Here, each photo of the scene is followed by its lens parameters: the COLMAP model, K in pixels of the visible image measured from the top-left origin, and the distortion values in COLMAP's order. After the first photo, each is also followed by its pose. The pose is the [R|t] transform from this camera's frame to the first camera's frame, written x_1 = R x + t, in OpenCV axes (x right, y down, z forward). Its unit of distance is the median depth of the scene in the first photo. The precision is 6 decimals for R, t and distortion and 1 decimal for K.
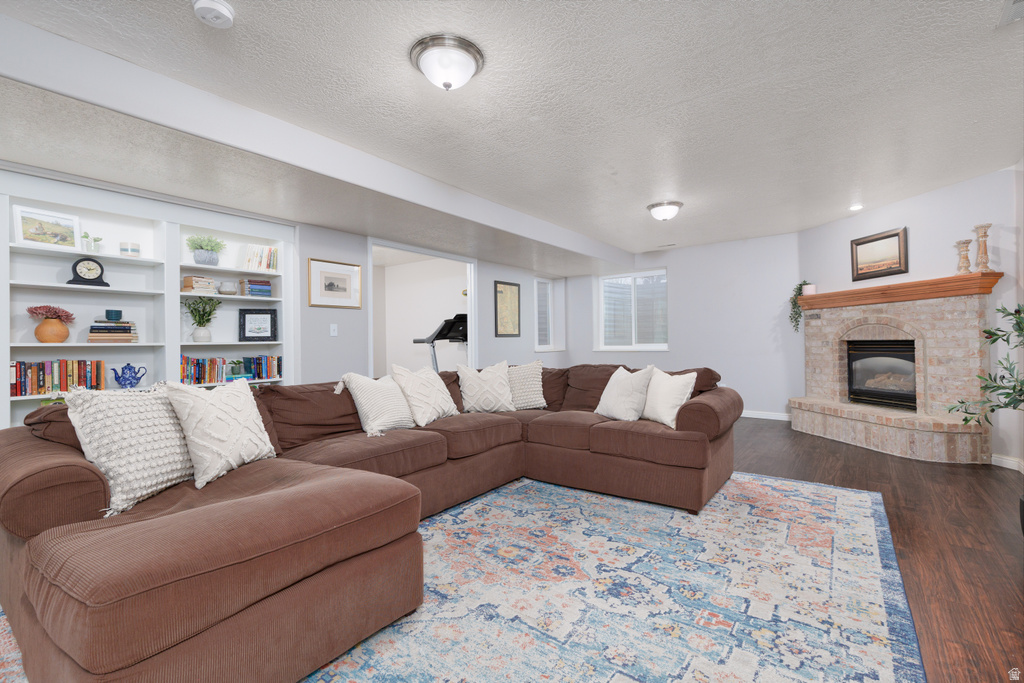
lens RADIAL K [[458.0, 0, 510.9], [0, 458.0, 340.1], [0, 0, 1]] dist [0.010927, 0.001269]
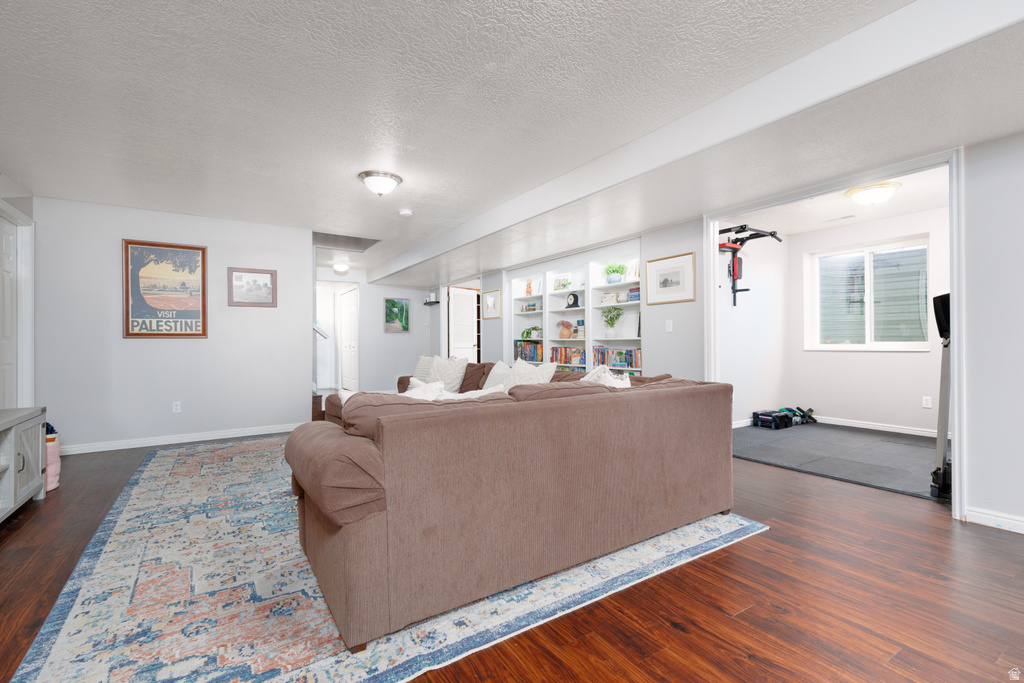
lens RADIAL K [[458.0, 0, 517.3], [0, 458.0, 340.8], [0, 0, 1]] dist [0.010927, 0.001269]
pose [[-0.336702, 0.012635, -0.941526, 1.125483], [0.012373, 0.999883, 0.008994, -0.005389], [0.941530, -0.008621, -0.336819, 1.750046]]
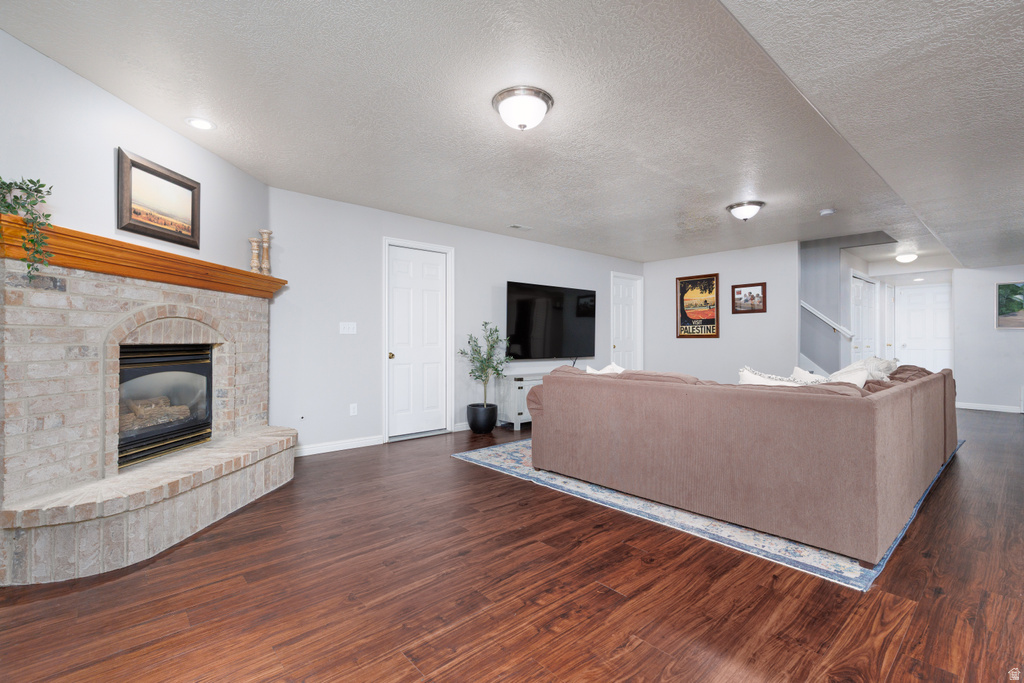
lens RADIAL K [[458.0, 0, 518.9], [0, 458.0, 340.3], [0, 0, 1]] dist [0.010927, 0.001269]
pose [[-0.981933, 0.012005, 0.188845, 0.416029], [0.010729, 0.999912, -0.007782, 0.008521], [-0.188922, -0.005615, -0.981976, 2.758397]]
